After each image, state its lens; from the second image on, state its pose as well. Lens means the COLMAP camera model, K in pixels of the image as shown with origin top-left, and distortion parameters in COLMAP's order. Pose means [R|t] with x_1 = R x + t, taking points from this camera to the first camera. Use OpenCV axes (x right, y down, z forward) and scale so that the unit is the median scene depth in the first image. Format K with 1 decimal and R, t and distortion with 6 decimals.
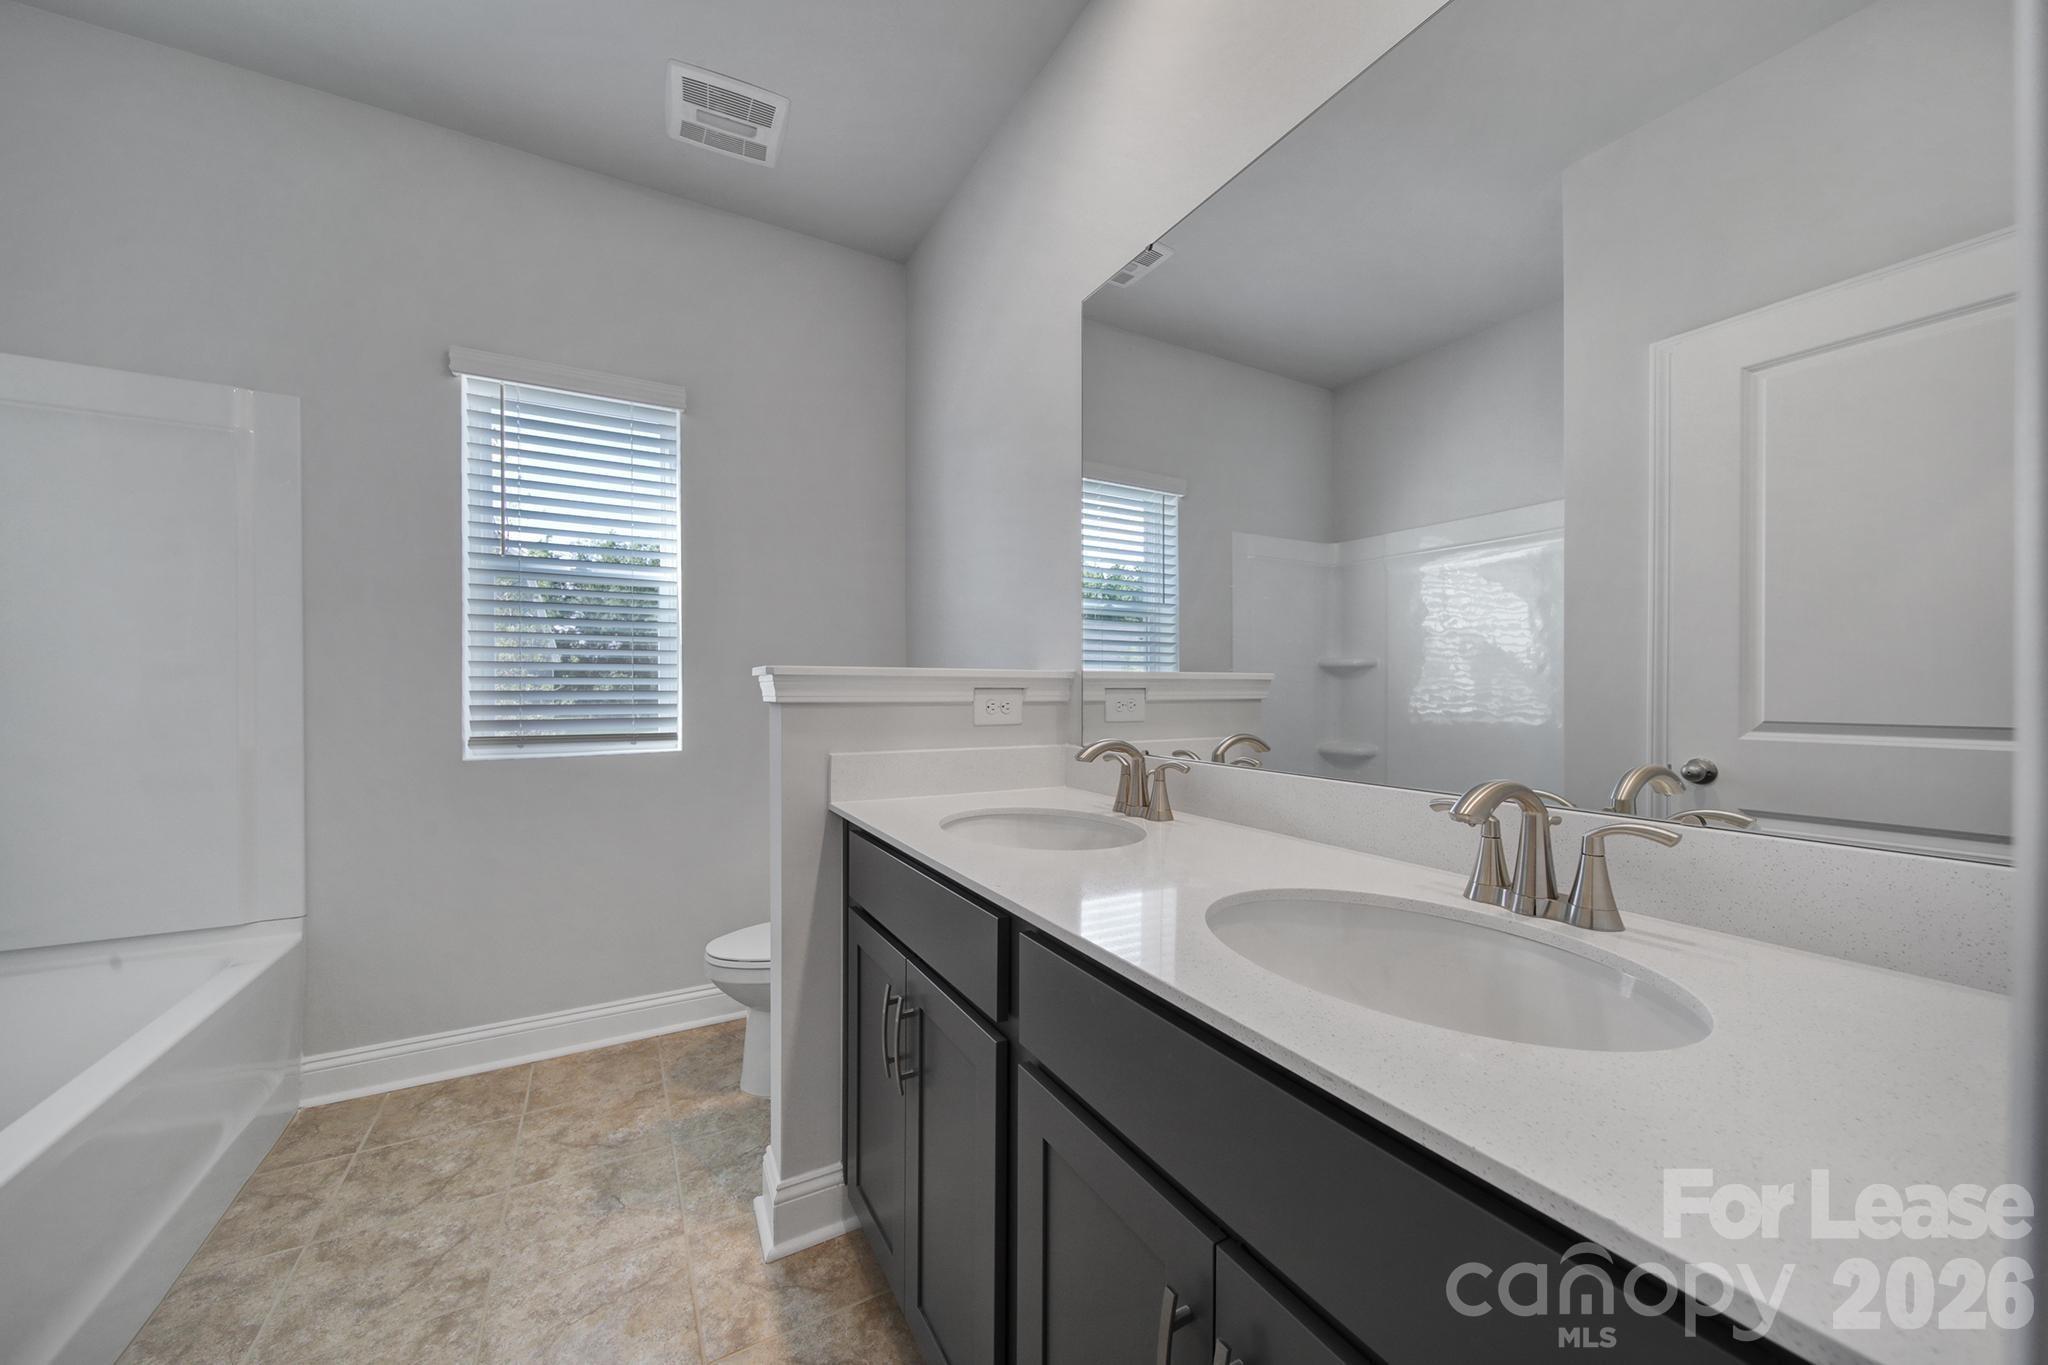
lens RADIAL K [[722.3, 0, 1018.8], [0, 722.3, 676.7], [0, 0, 1]] dist [0.000537, -0.001151]
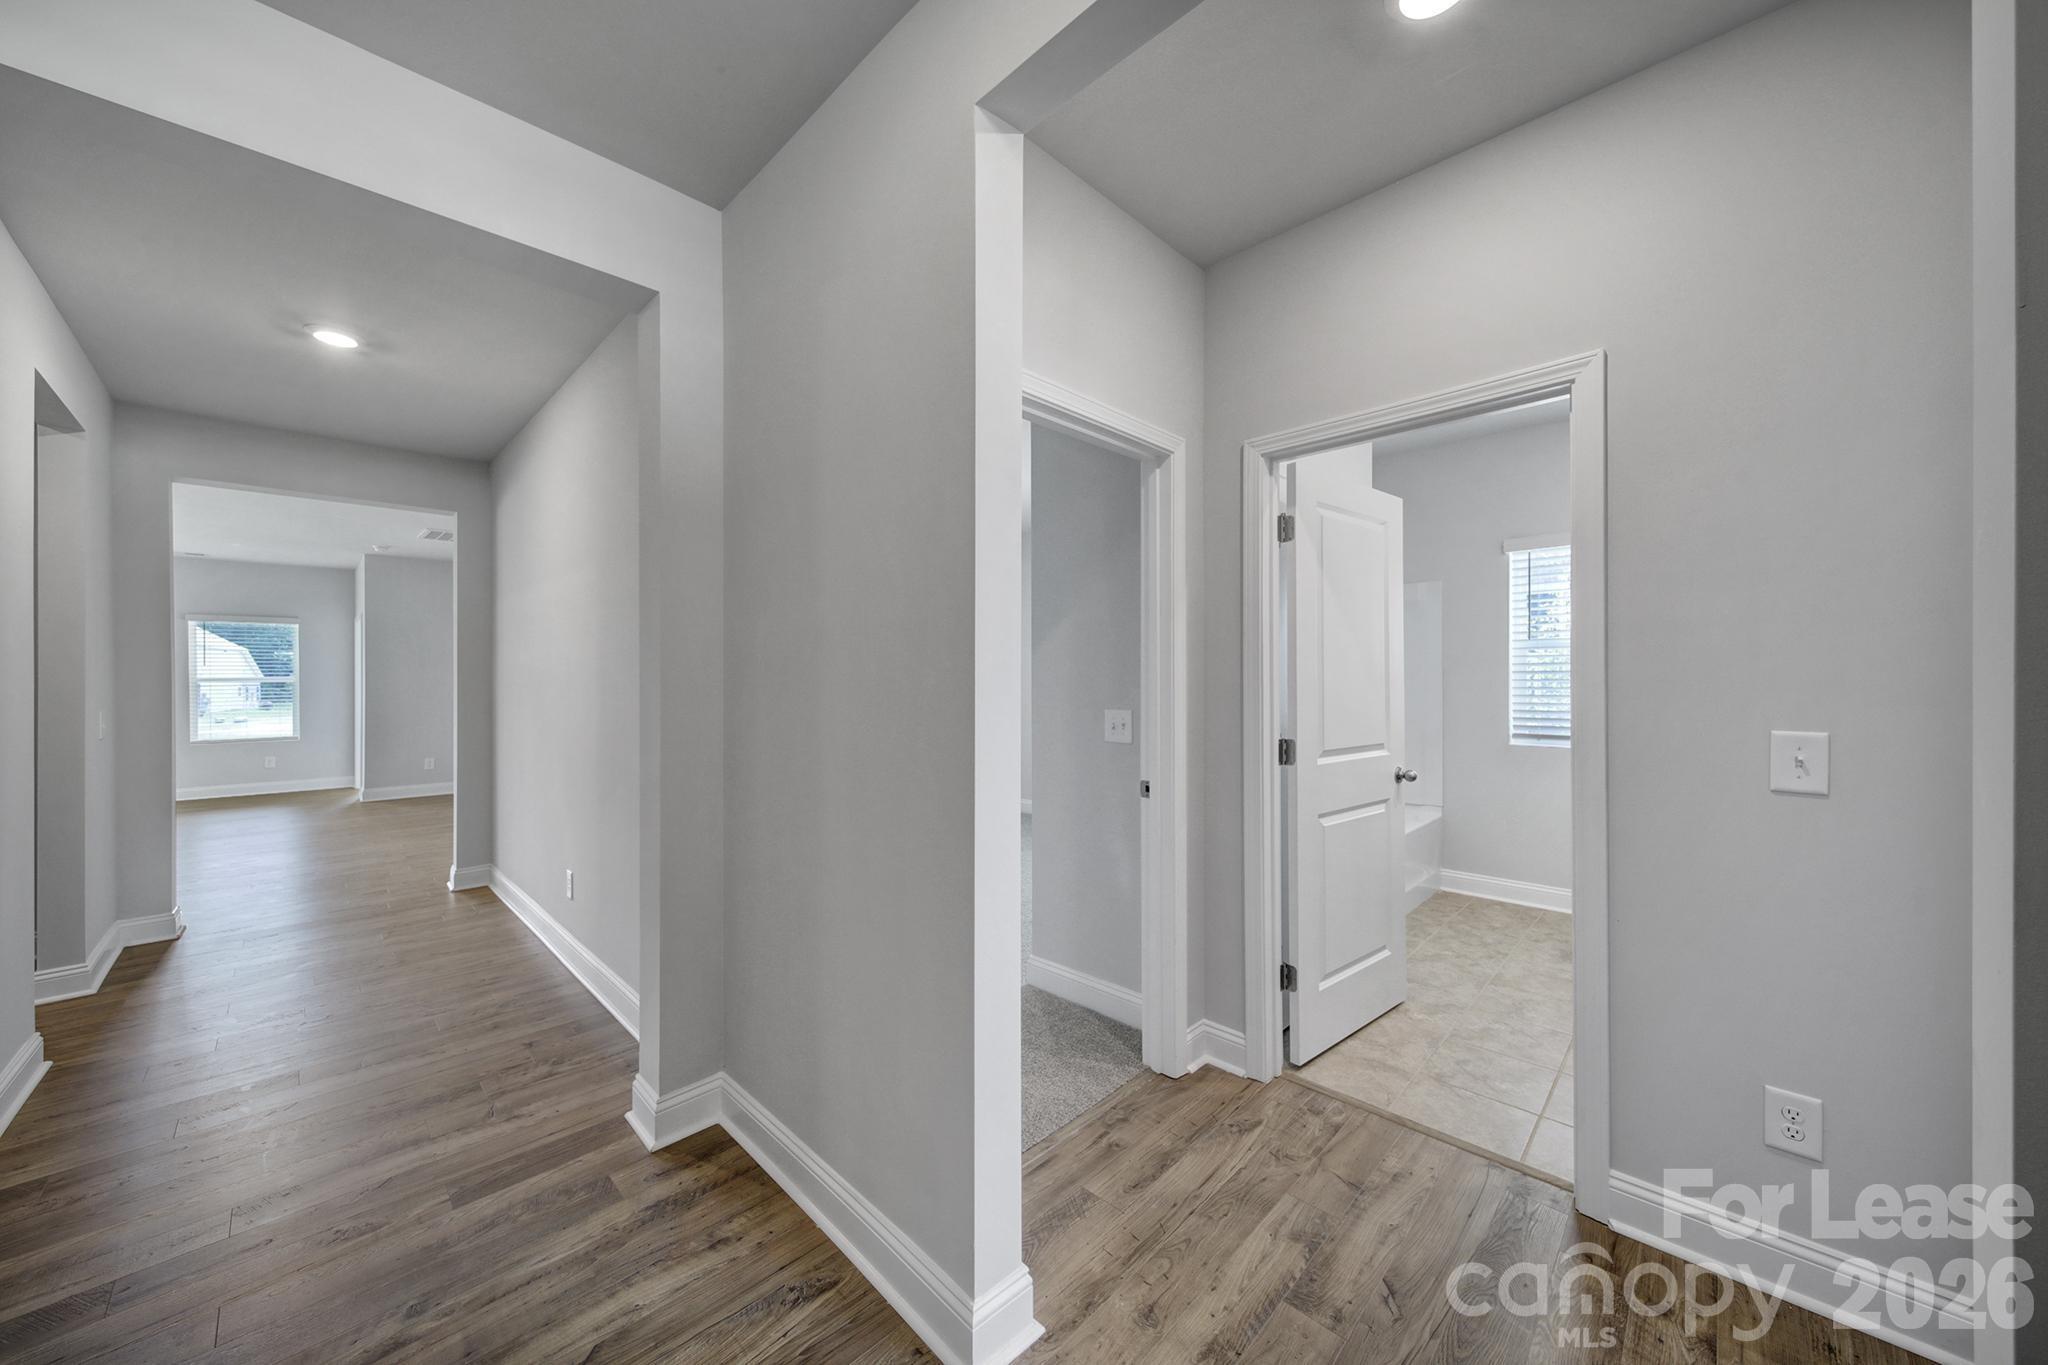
lens RADIAL K [[722.3, 0, 1018.8], [0, 722.3, 676.7], [0, 0, 1]] dist [0.000537, -0.001151]
pose [[0.268068, -0.001421, -0.963399, 0.902694], [-0.006303, 0.999975, -0.003229, -0.064400], [0.963379, 0.006938, 0.268053, -0.962693]]
